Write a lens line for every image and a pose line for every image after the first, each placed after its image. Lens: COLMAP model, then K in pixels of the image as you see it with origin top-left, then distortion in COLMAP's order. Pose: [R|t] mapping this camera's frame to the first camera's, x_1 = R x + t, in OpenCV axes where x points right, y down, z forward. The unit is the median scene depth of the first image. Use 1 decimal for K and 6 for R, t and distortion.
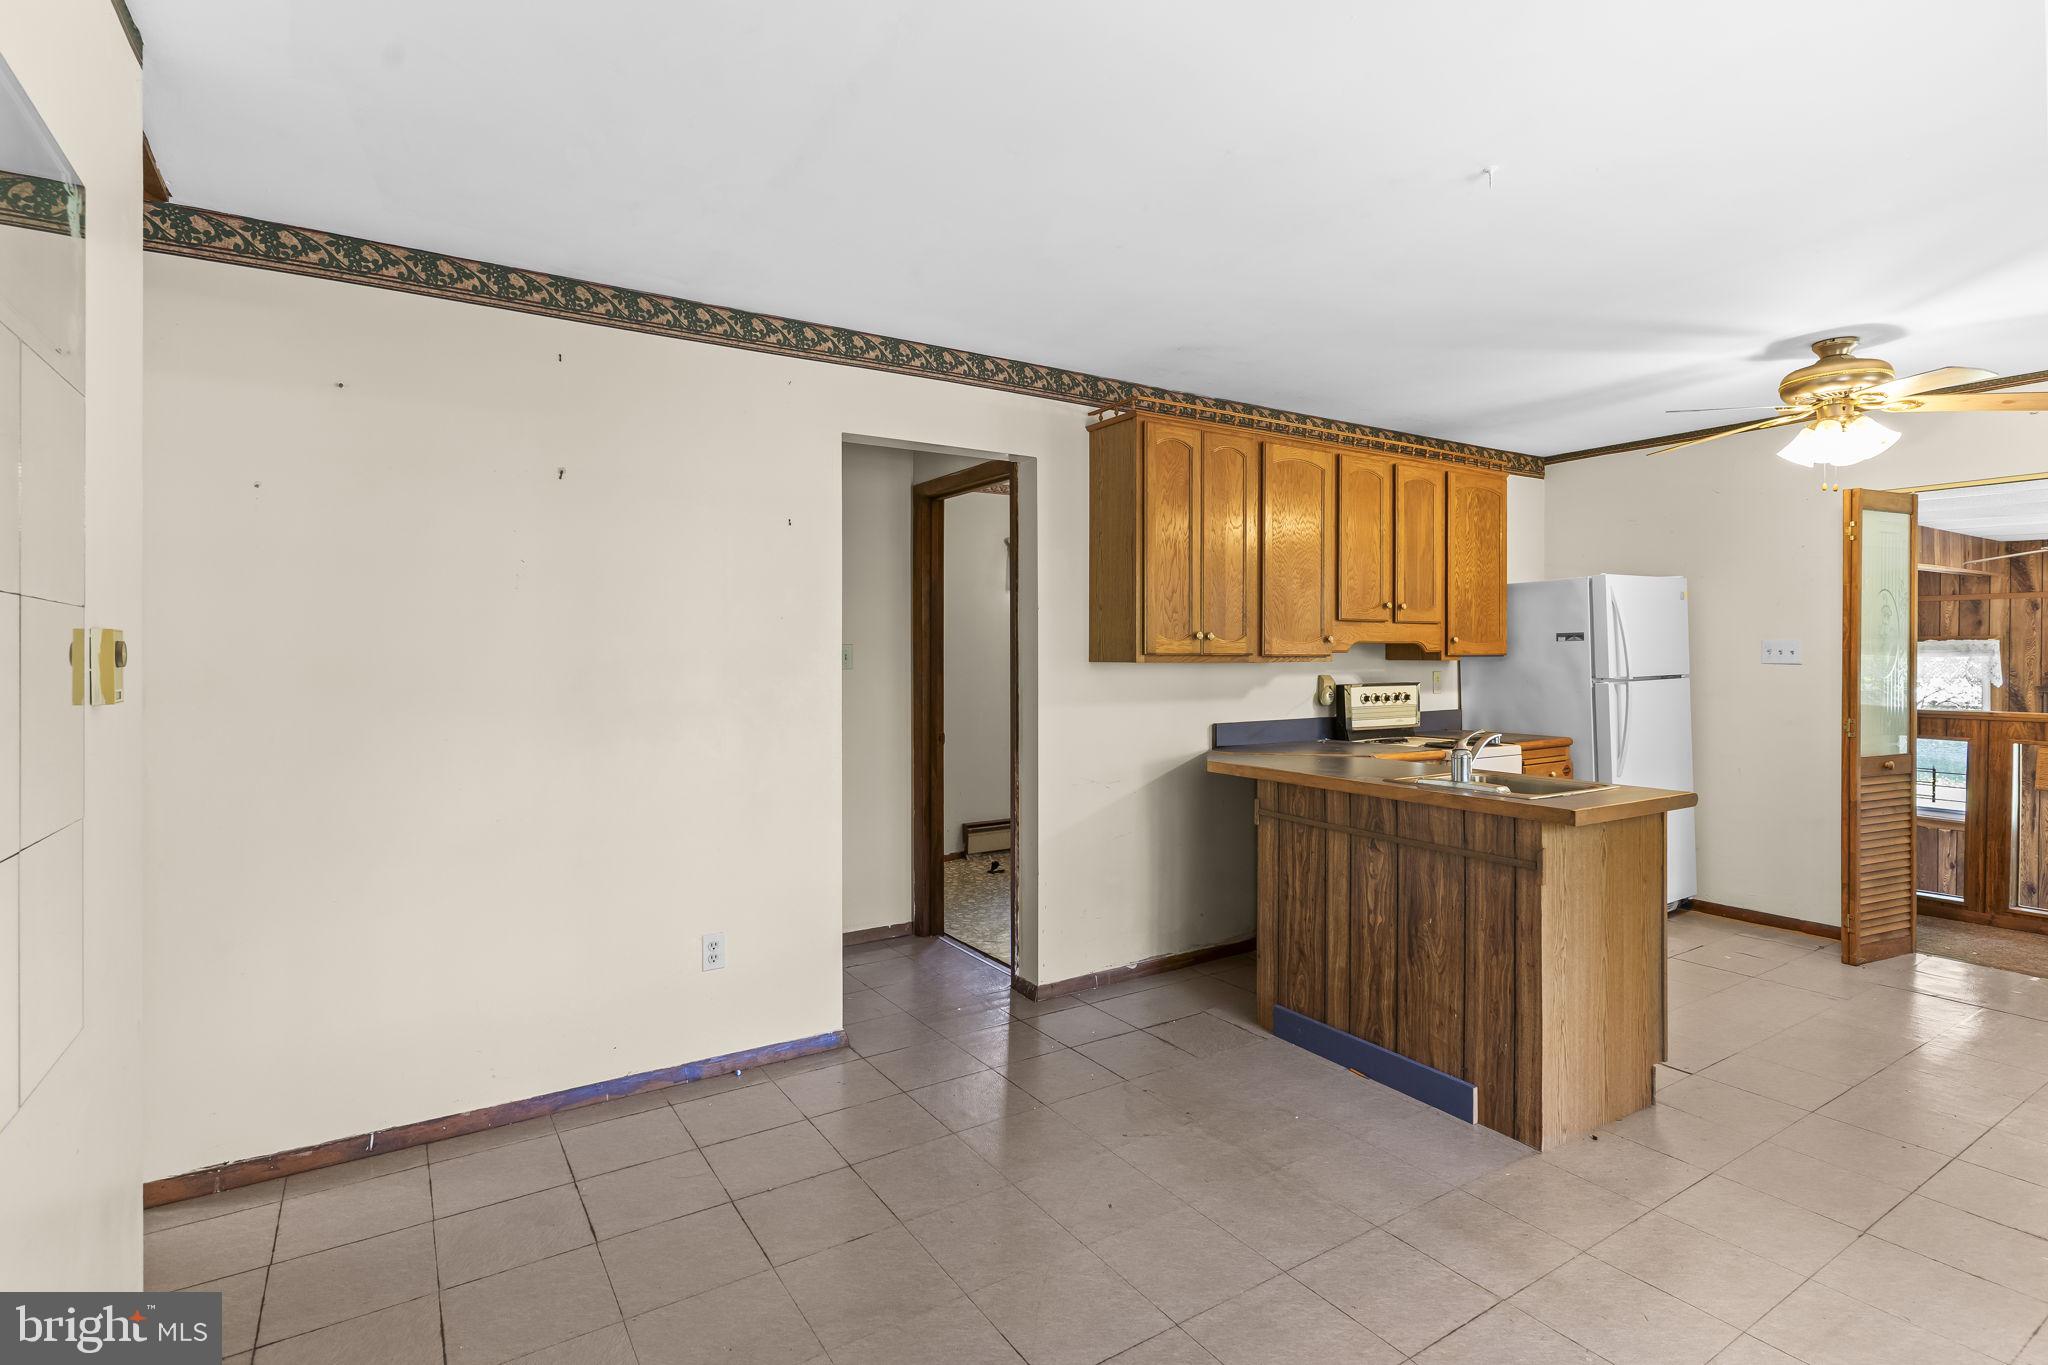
lens RADIAL K [[994.5, 0, 1019.5], [0, 994.5, 672.7], [0, 0, 1]] dist [0.009532, 0.000970]
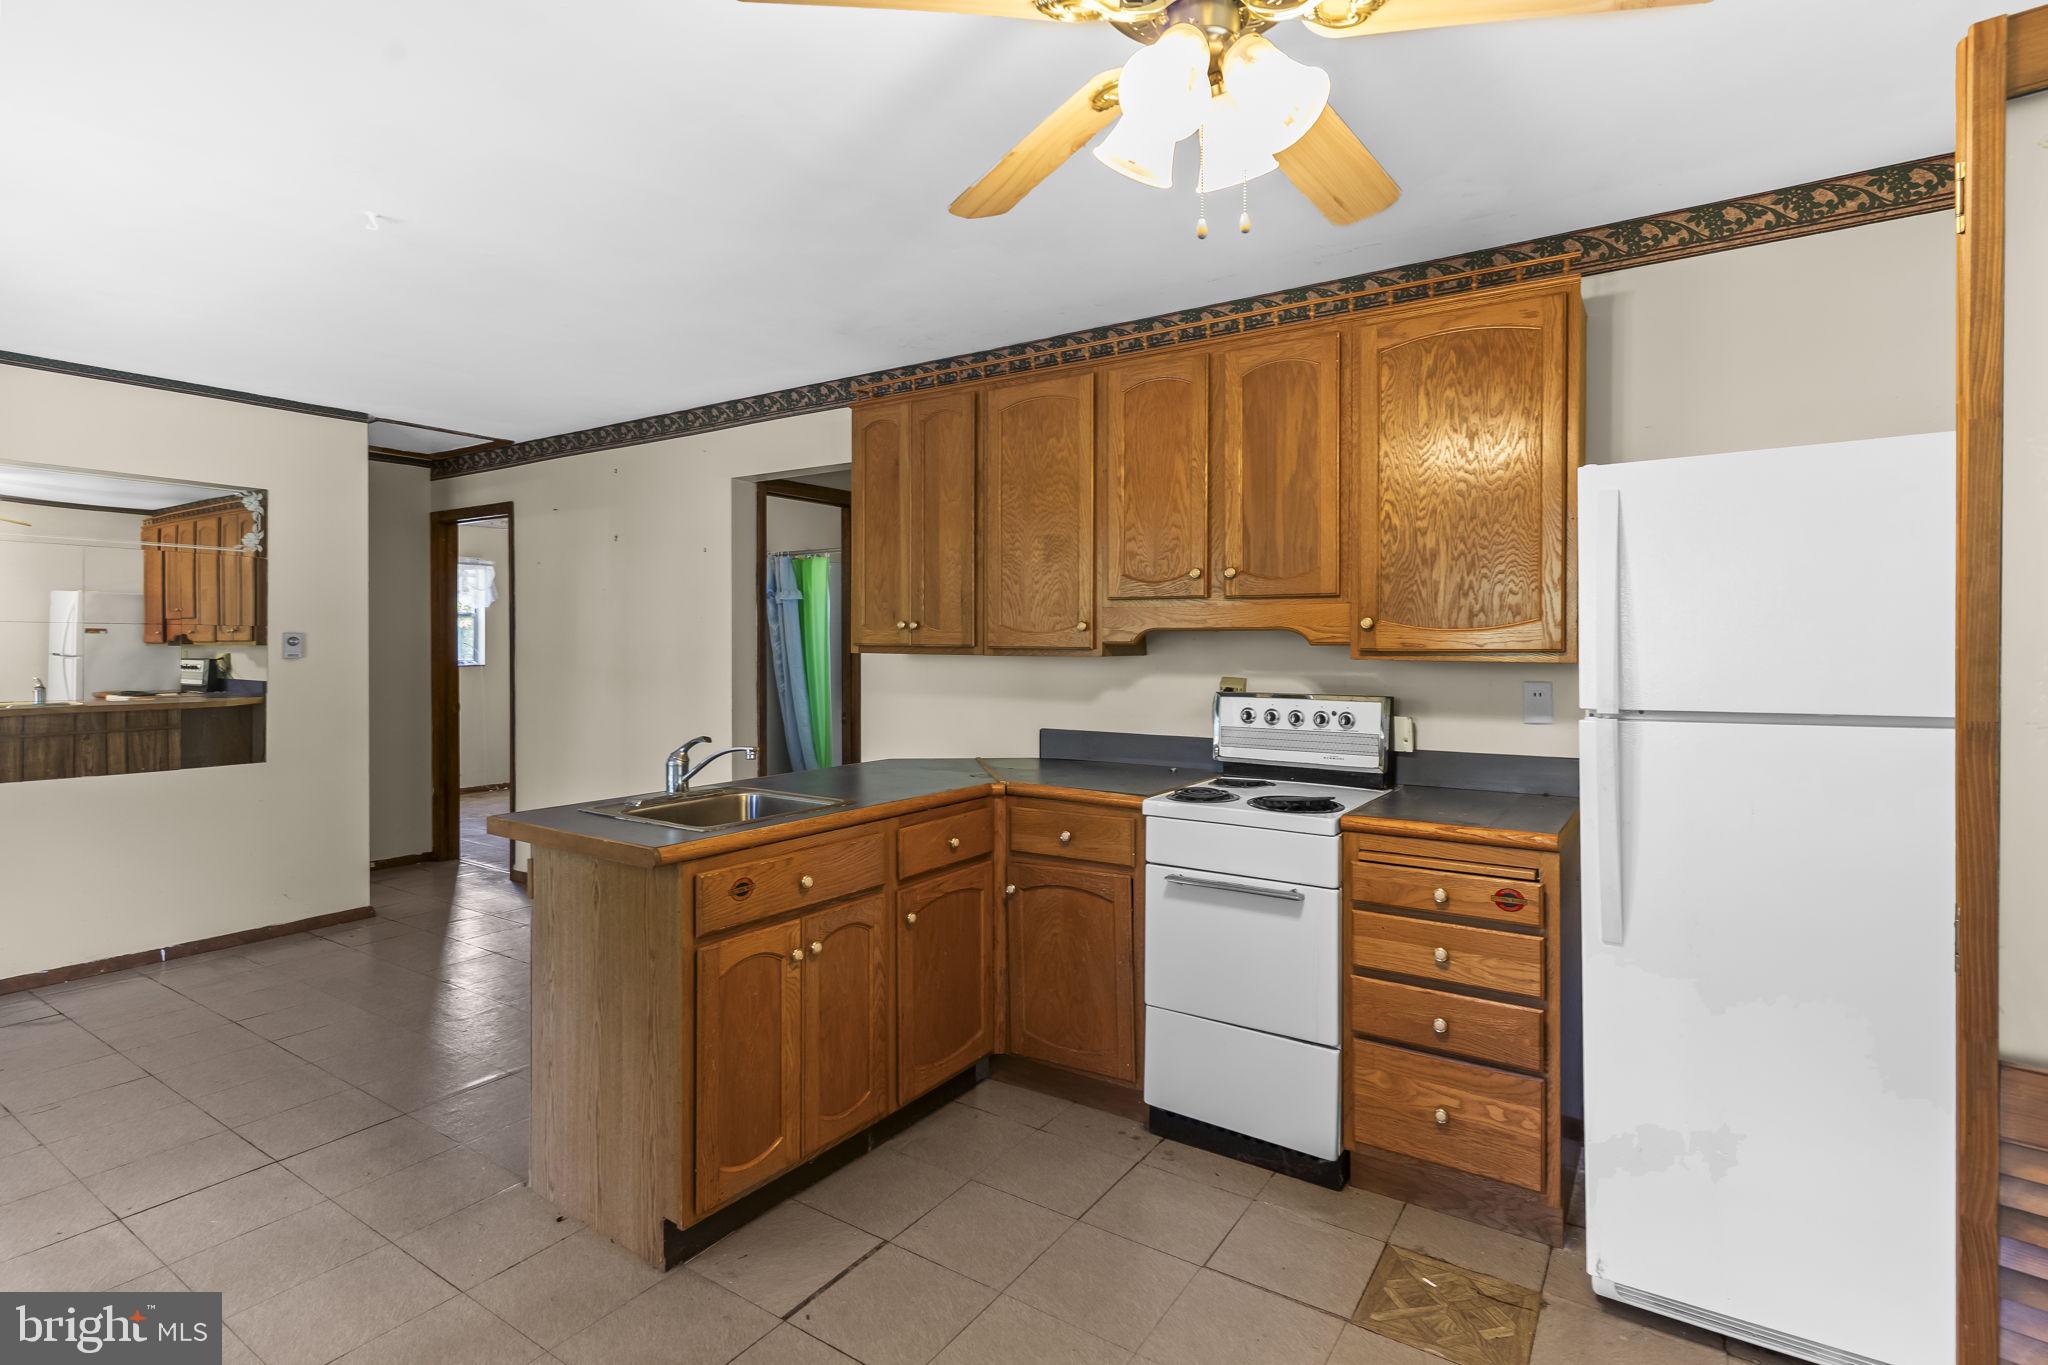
lens RADIAL K [[994.5, 0, 963.5], [0, 994.5, 640.0], [0, 0, 1]] dist [0.009532, 0.000970]
pose [[0.380739, 0.004158, -0.924673, 0.869891], [-0.017586, 0.999842, -0.002746, -0.018258], [0.924515, 0.017307, 0.380752, 0.575776]]
